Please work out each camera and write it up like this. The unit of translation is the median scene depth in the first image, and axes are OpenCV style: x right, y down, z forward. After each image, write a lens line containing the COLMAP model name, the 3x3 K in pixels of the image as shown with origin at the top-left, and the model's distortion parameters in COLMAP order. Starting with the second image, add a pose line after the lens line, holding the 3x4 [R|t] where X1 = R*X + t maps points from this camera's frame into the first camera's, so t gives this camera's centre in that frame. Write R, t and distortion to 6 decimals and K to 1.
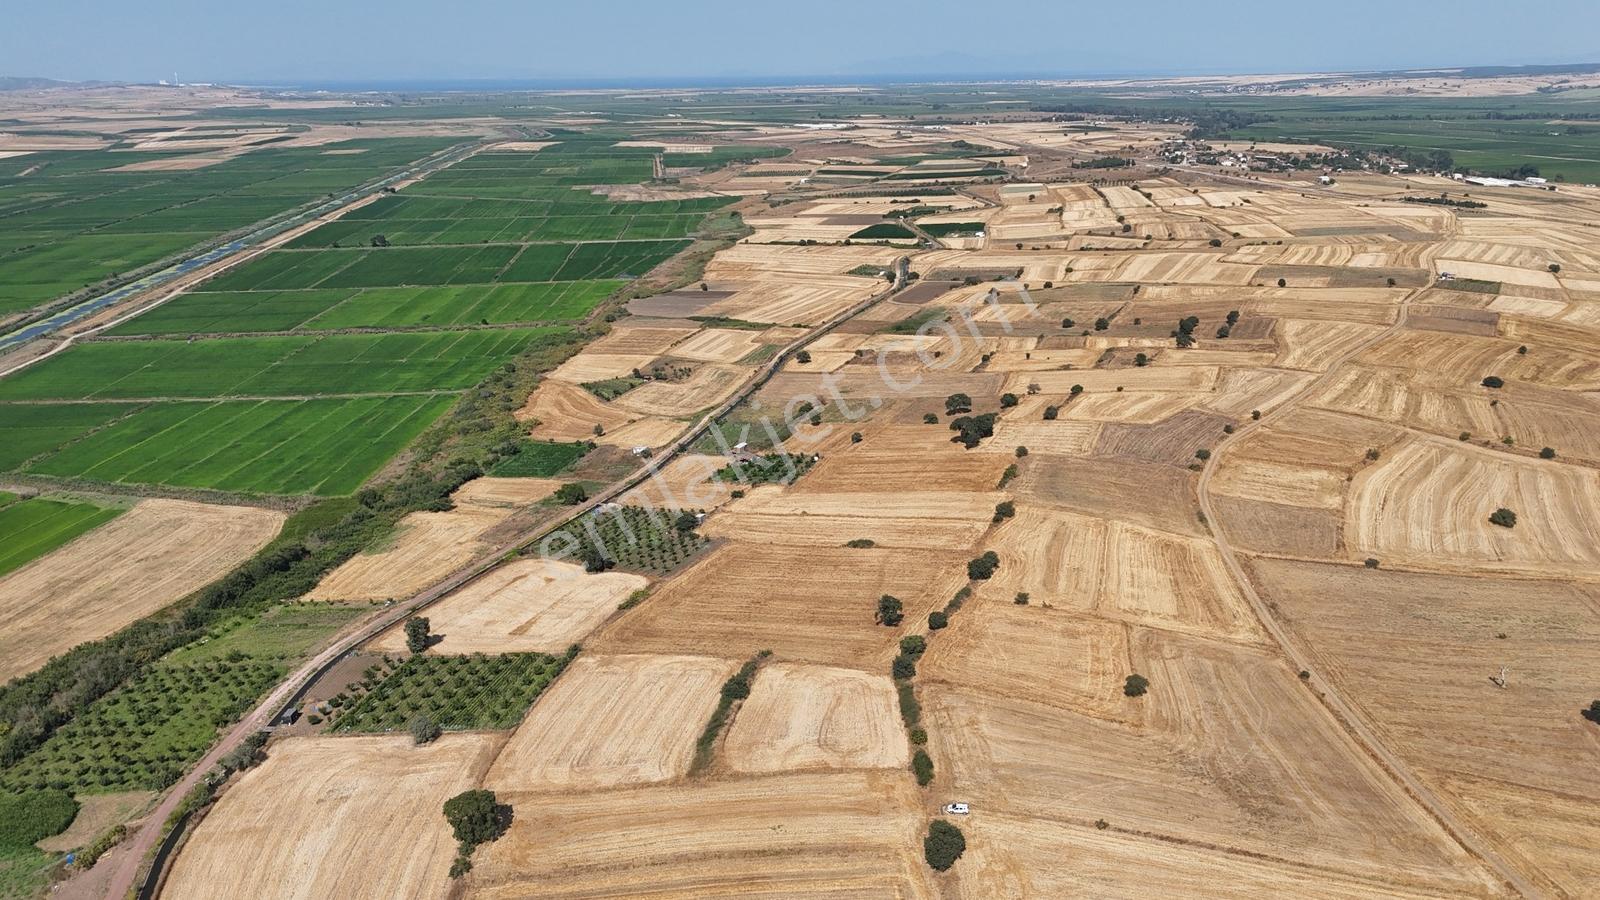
lens RADIAL K [[1175.3, 0, 807.2], [0, 1175.3, 454.0], [0, 0, 1]] dist [0.081271, -0.083553]
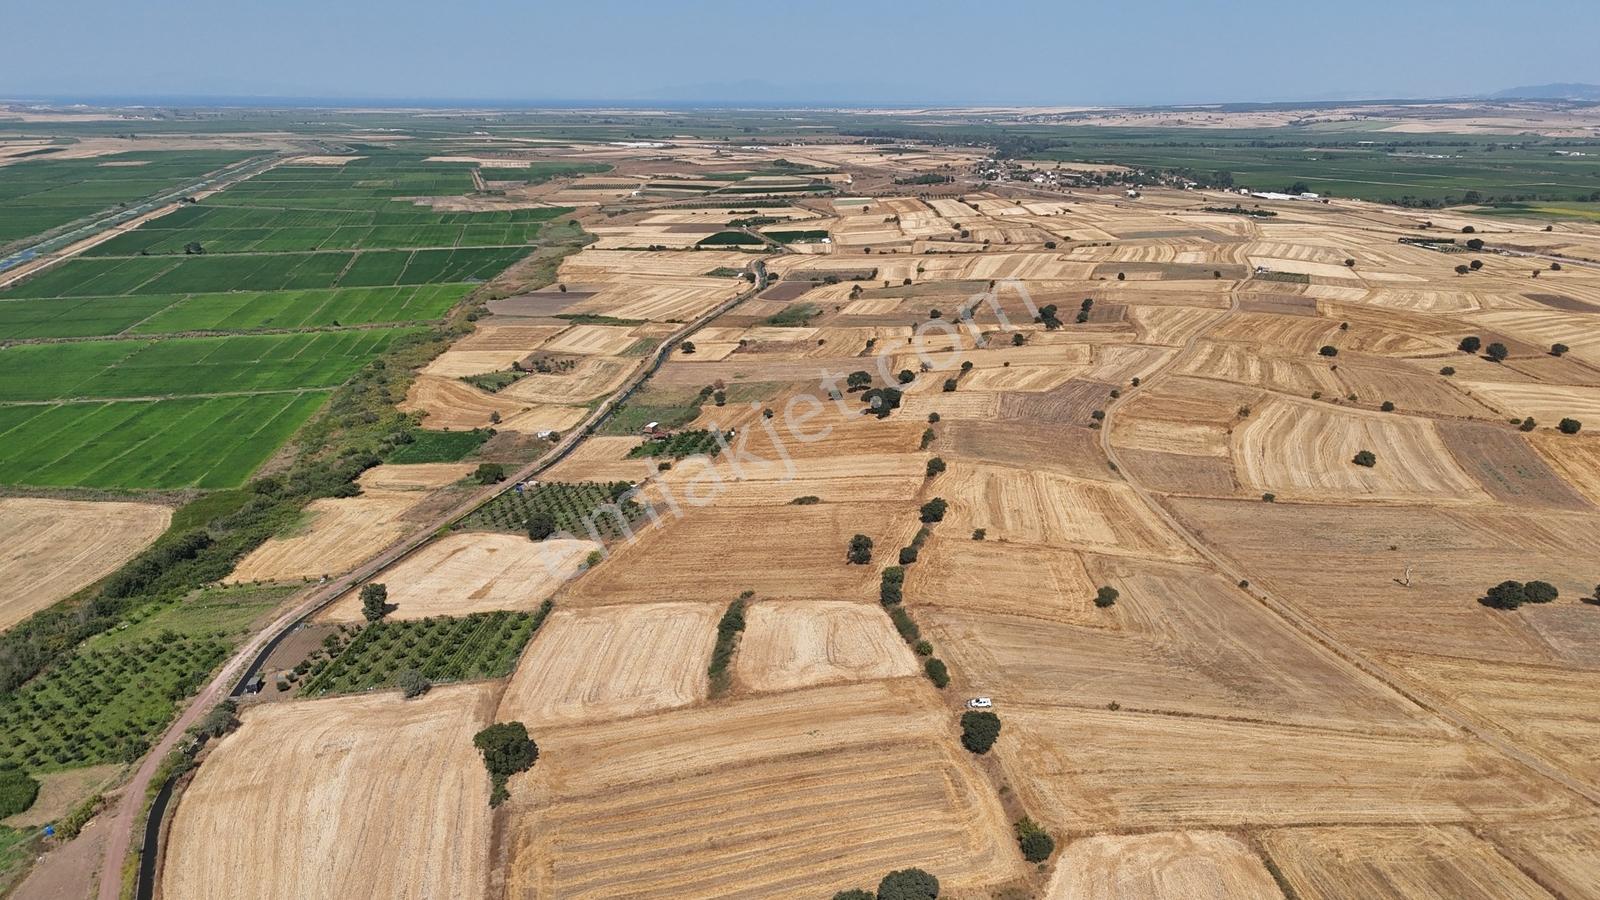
lens RADIAL K [[1175.3, 0, 806.6], [0, 1175.3, 451.1], [0, 0, 1]] dist [0.081271, -0.083553]
pose [[0.987089, -0.029602, 0.157414, -0.083518], [0.033163, 0.999249, -0.020044, 0.039173], [-0.156702, 0.025006, 0.987329, -0.014479]]
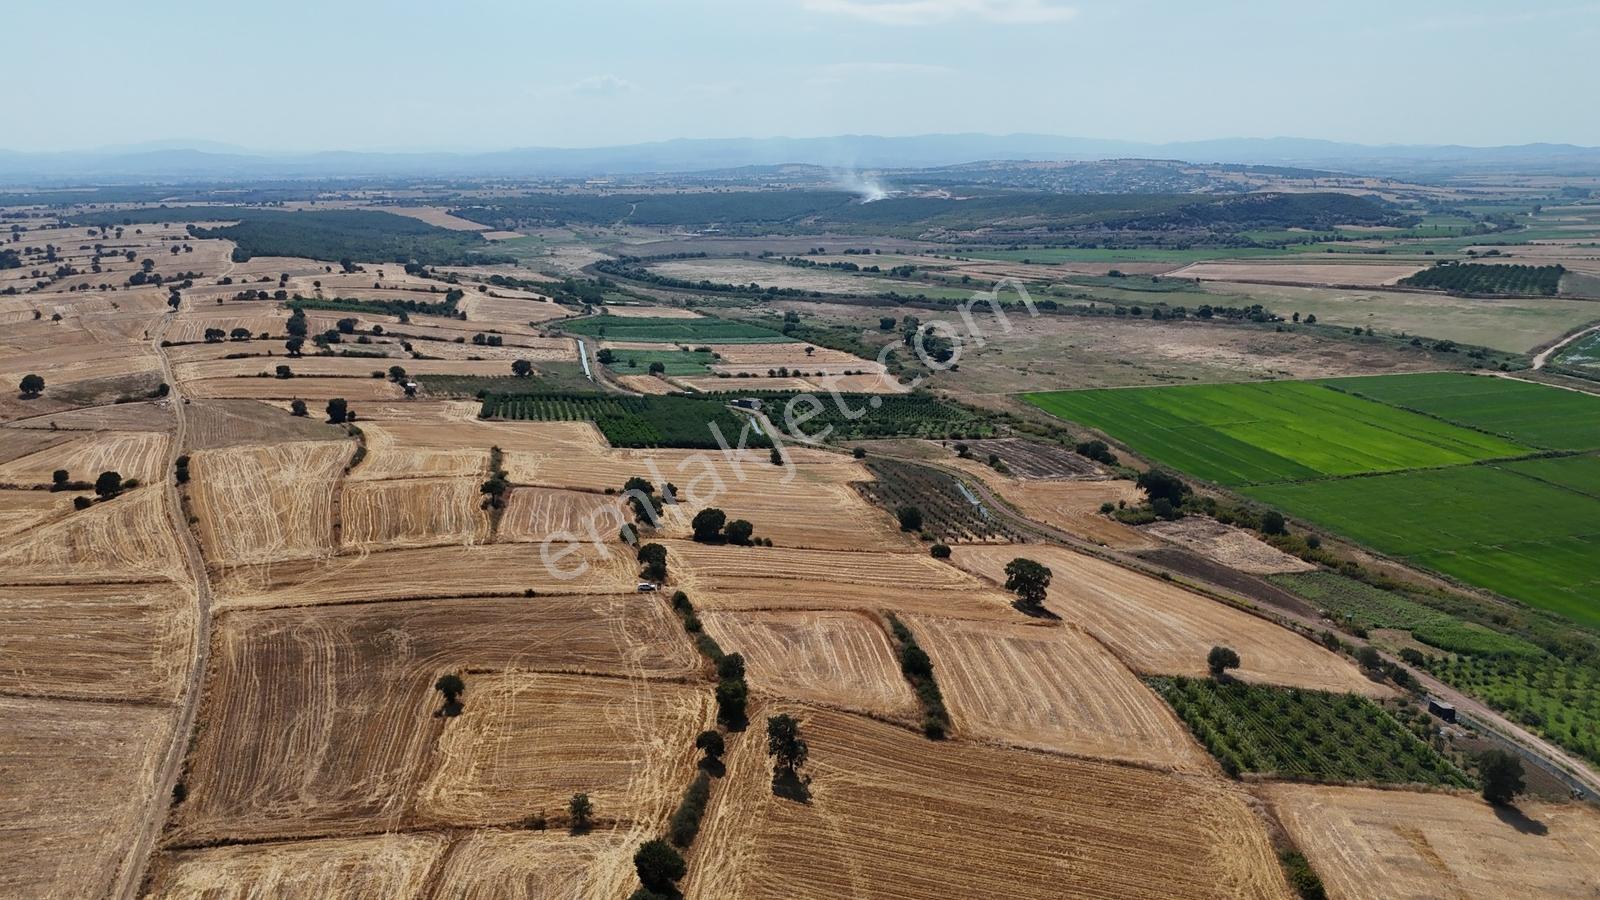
lens RADIAL K [[1175.3, 0, 804.6], [0, 1175.3, 459.4], [0, 0, 1]] dist [0.081271, -0.083553]
pose [[-0.947476, 0.099574, -0.303932, 0.145444], [-0.079855, 0.846550, 0.526286, -0.207199], [0.309698, 0.522913, -0.794134, 0.863088]]
